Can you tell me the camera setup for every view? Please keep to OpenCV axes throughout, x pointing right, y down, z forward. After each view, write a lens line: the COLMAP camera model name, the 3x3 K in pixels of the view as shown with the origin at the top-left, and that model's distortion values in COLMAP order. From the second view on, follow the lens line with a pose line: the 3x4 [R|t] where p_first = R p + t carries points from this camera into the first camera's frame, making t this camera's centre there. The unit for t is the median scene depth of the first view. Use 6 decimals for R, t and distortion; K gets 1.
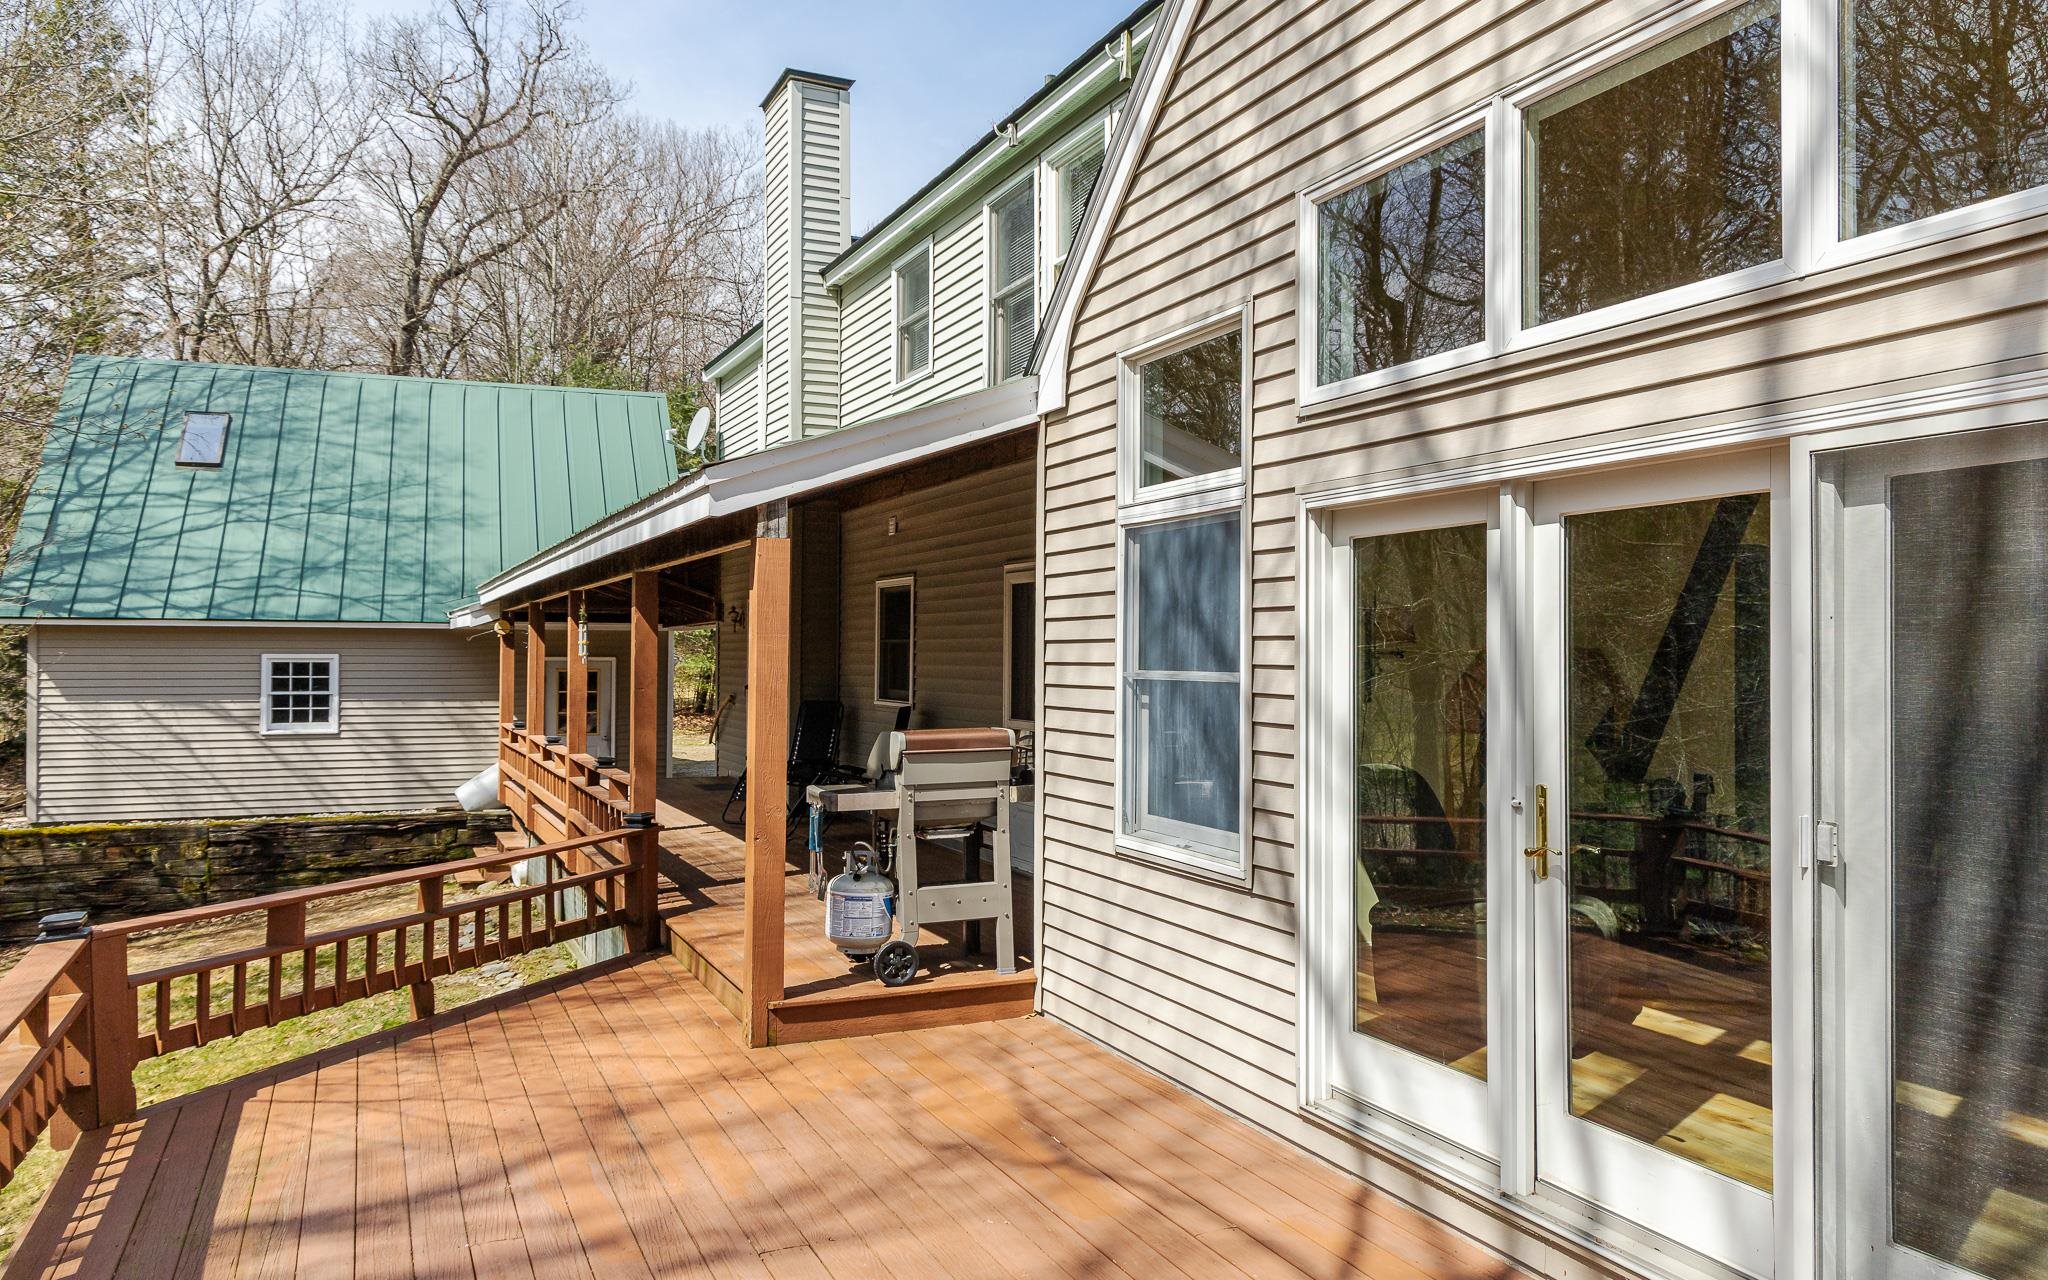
lens RADIAL K [[1437.3, 0, 1064.4], [0, 1437.3, 628.0], [0, 0, 1]] dist [0.001511, 0.001692]
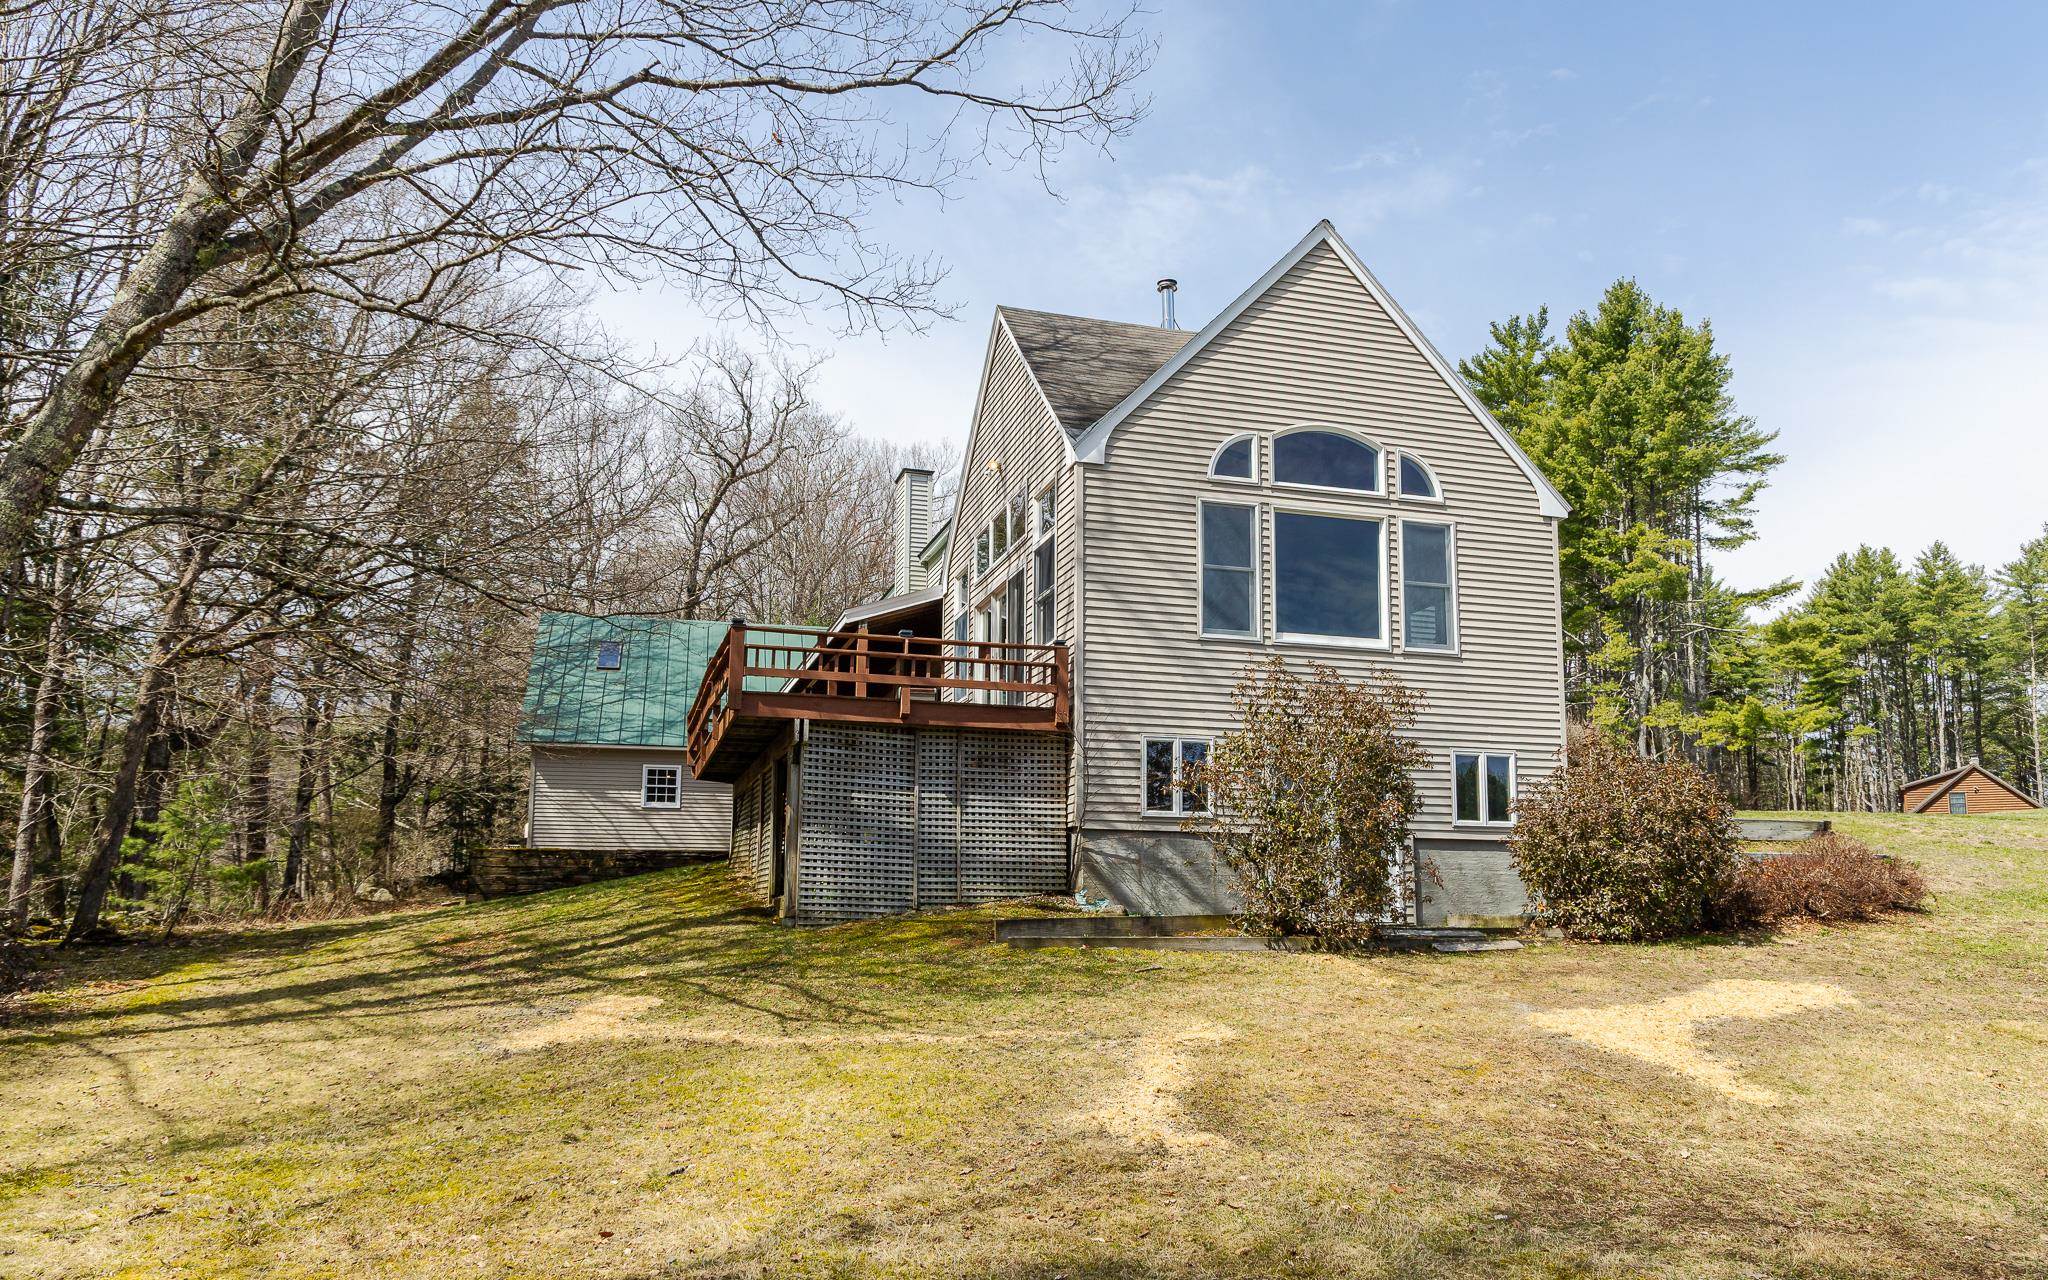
lens RADIAL K [[1437.3, 0, 1064.4], [0, 1437.3, 628.0], [0, 0, 1]] dist [0.001511, 0.001692]
pose [[0.989215, -0.032231, -0.142882, 0.222329], [0.005330, 0.982763, -0.184792, 0.165121], [0.146375, 0.182037, 0.972336, -0.666622]]
